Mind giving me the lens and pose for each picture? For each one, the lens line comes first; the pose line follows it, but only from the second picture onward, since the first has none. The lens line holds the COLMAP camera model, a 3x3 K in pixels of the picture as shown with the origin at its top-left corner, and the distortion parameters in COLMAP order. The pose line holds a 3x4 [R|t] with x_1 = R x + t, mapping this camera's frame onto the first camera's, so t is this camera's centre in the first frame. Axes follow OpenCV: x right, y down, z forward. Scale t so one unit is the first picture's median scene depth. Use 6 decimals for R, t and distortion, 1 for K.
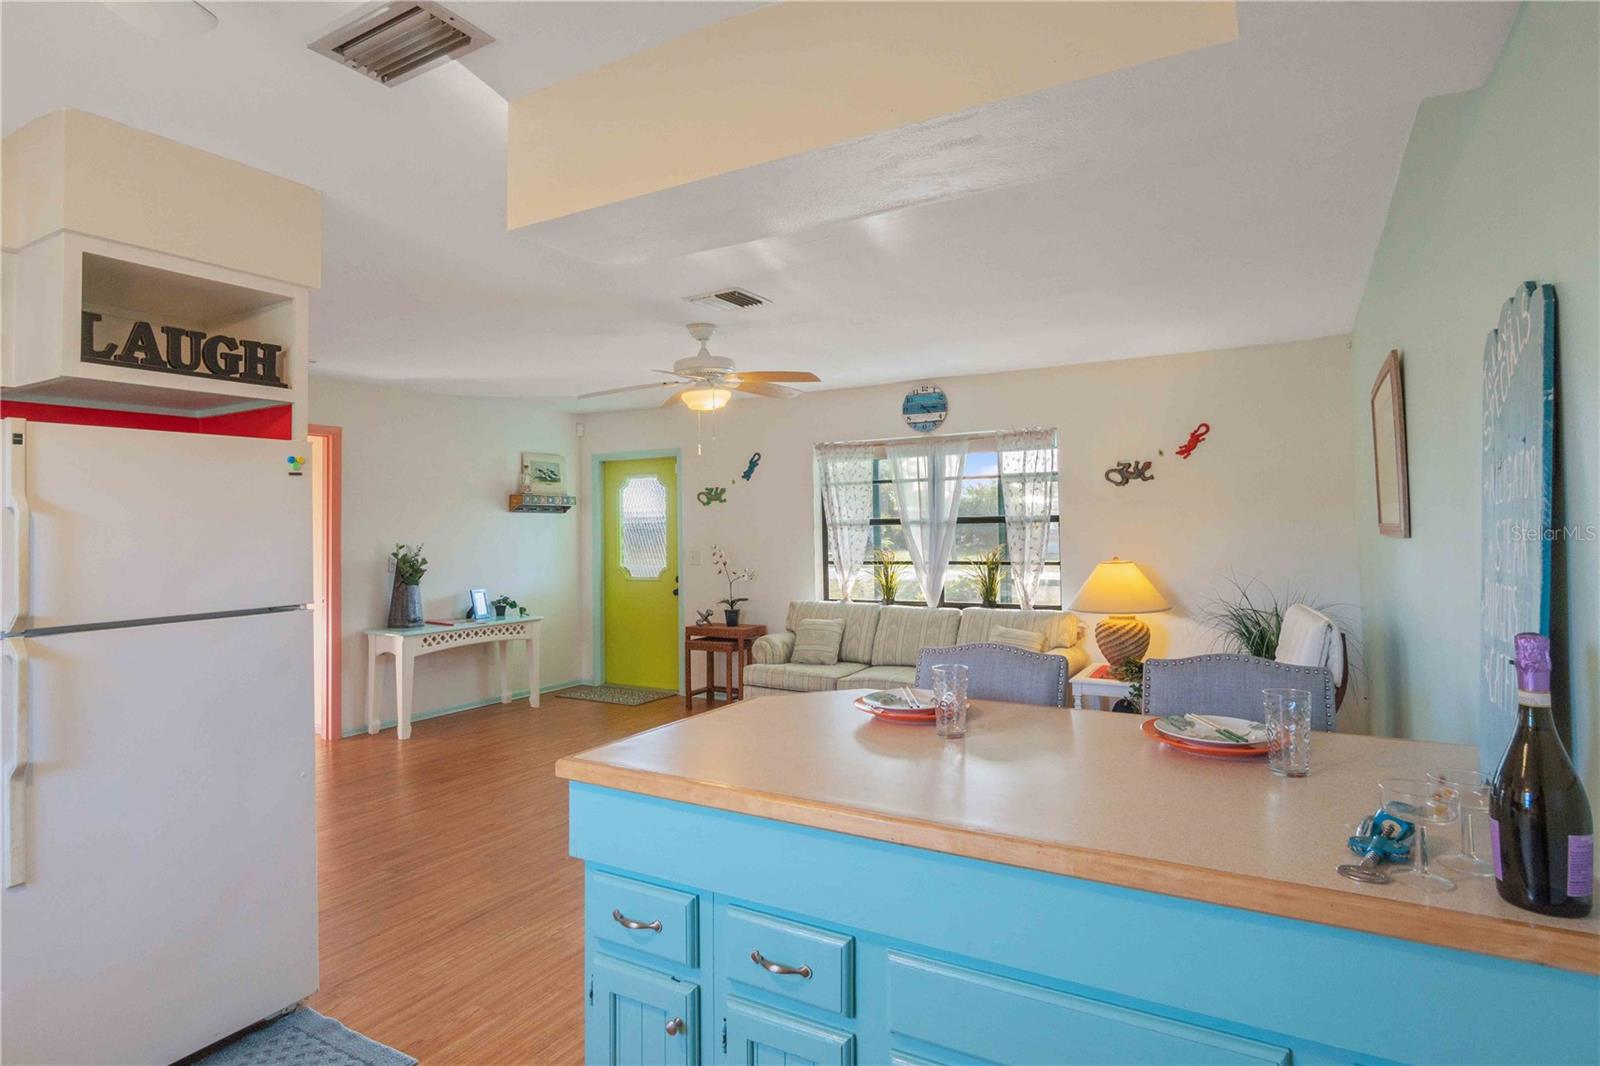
lens RADIAL K [[859.1, 0, 791.6], [0, 859.1, 492.9], [0, 0, 1]] dist [-0.013207, 0.003992]
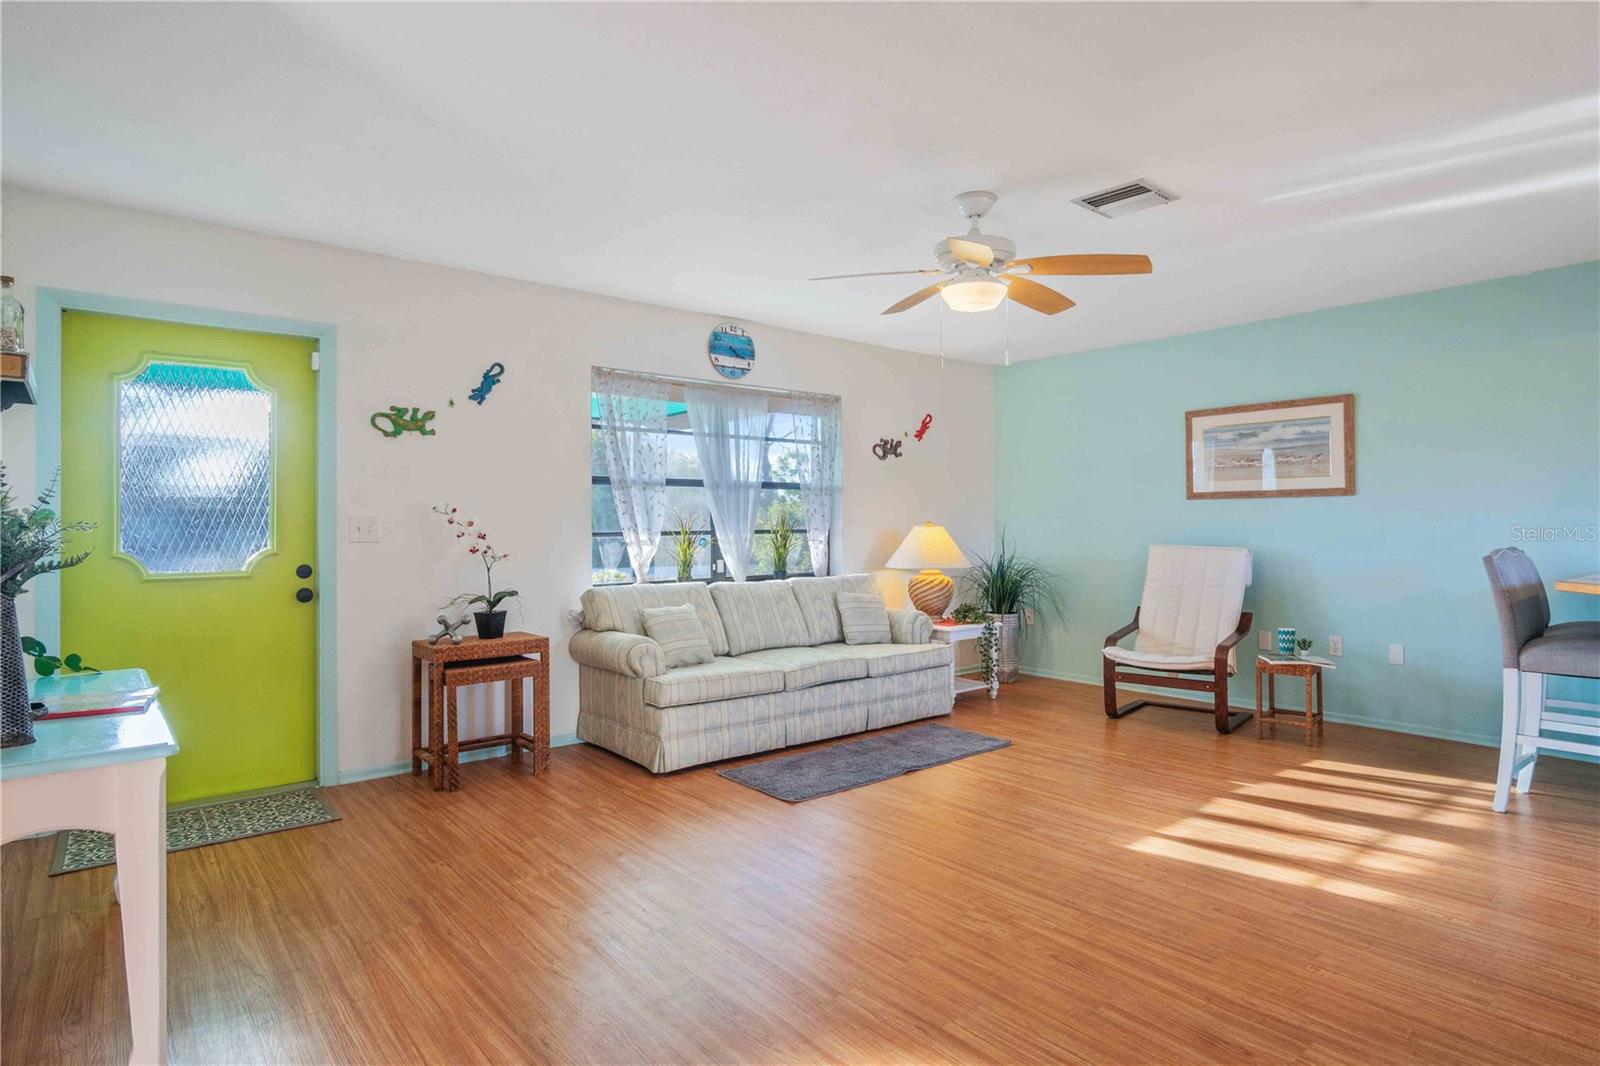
lens RADIAL K [[859.1, 0, 802.8], [0, 859.1, 512.2], [0, 0, 1]] dist [-0.013207, 0.003992]
pose [[0.341640, 0.025999, 0.939471, -0.701477], [-0.040709, 0.999088, -0.012845, 0.078860], [-0.938949, -0.033856, 0.342387, 0.720806]]
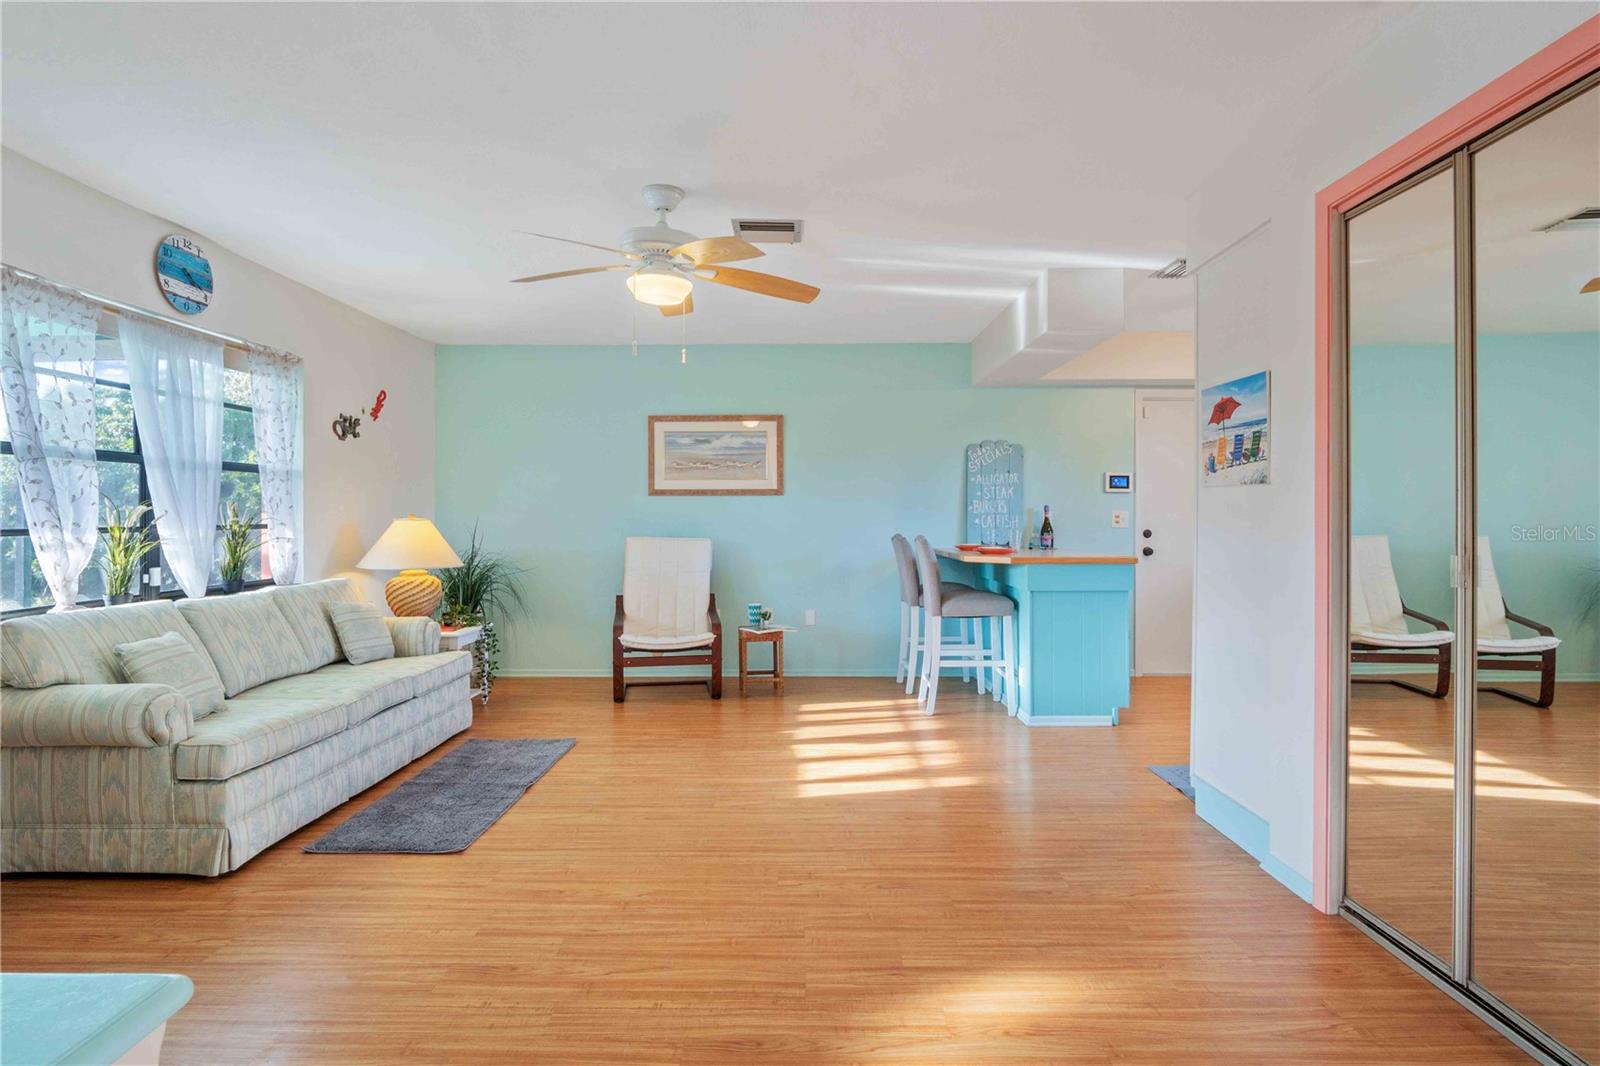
lens RADIAL K [[859.1, 0, 802.8], [0, 859.1, 514.0], [0, 0, 1]] dist [-0.013207, 0.003992]
pose [[-0.499837, 0.017690, 0.865939, -0.666095], [-0.027295, 0.998973, -0.036163, 0.091808], [-0.865689, -0.041711, -0.498841, 1.036609]]
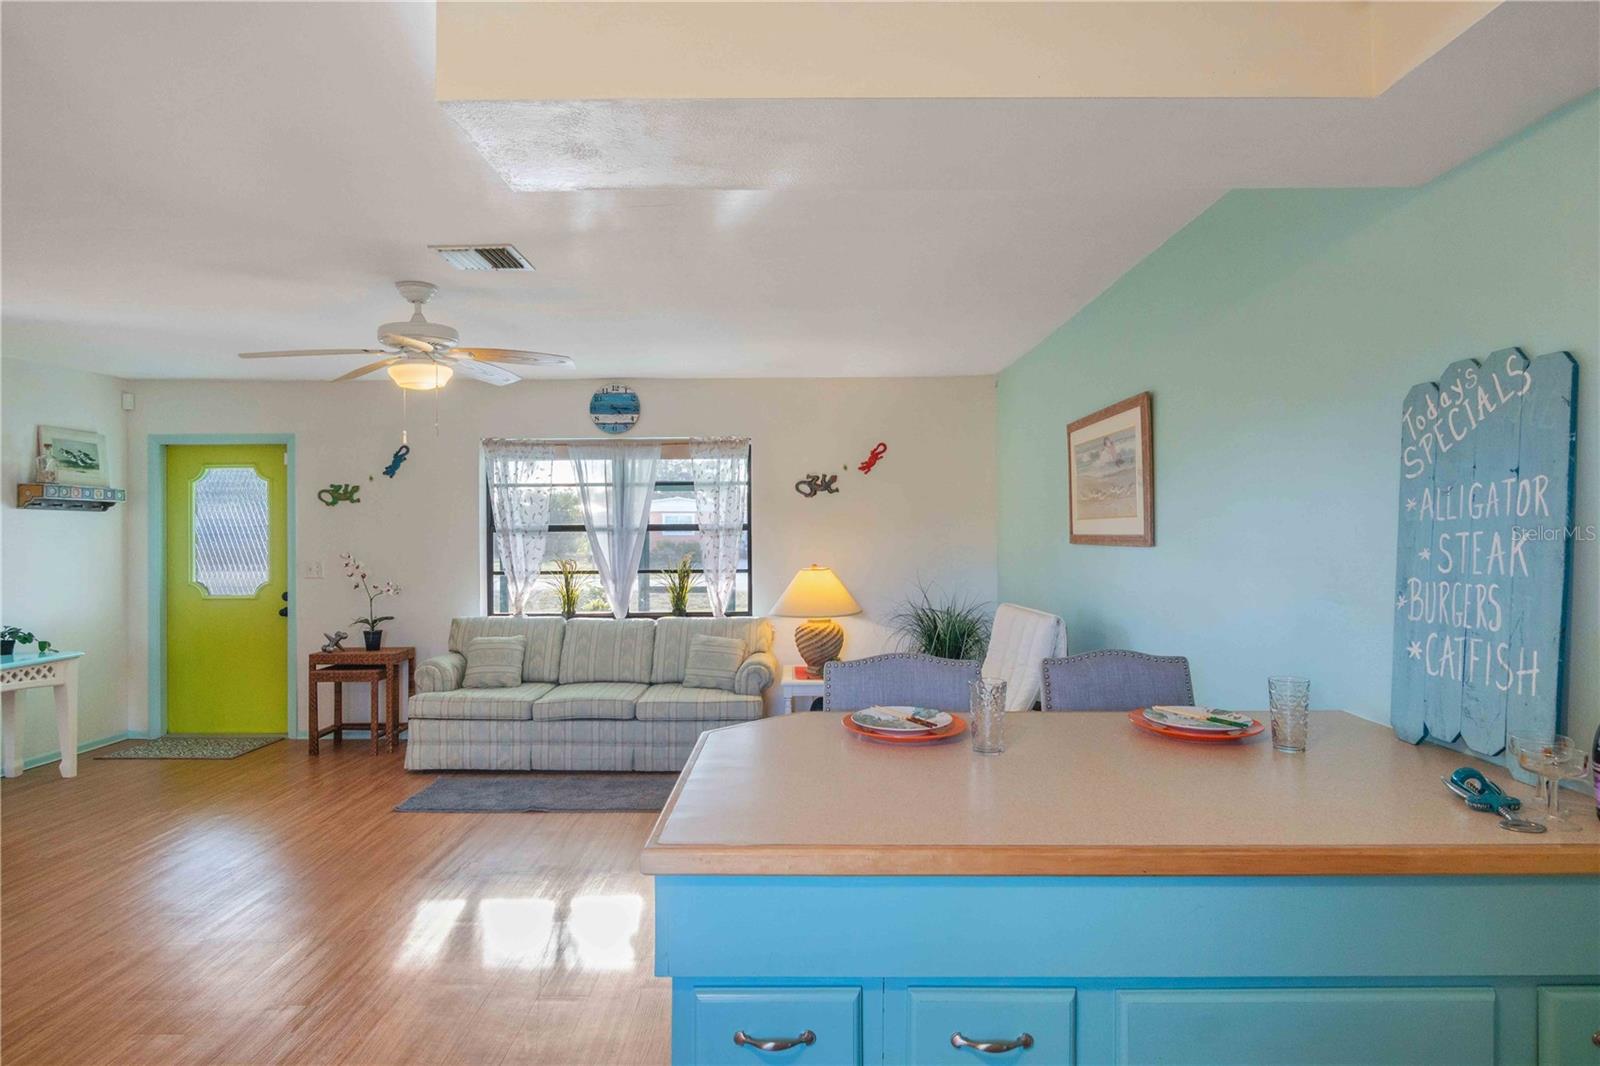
lens RADIAL K [[859.1, 0, 790.7], [0, 859.1, 521.0], [0, 0, 1]] dist [-0.013207, 0.003992]
pose [[0.869693, 0.016055, 0.493332, -0.158401], [-0.027761, 0.999480, 0.016414, 0.004578], [-0.492812, -0.027971, 0.869686, 0.092657]]
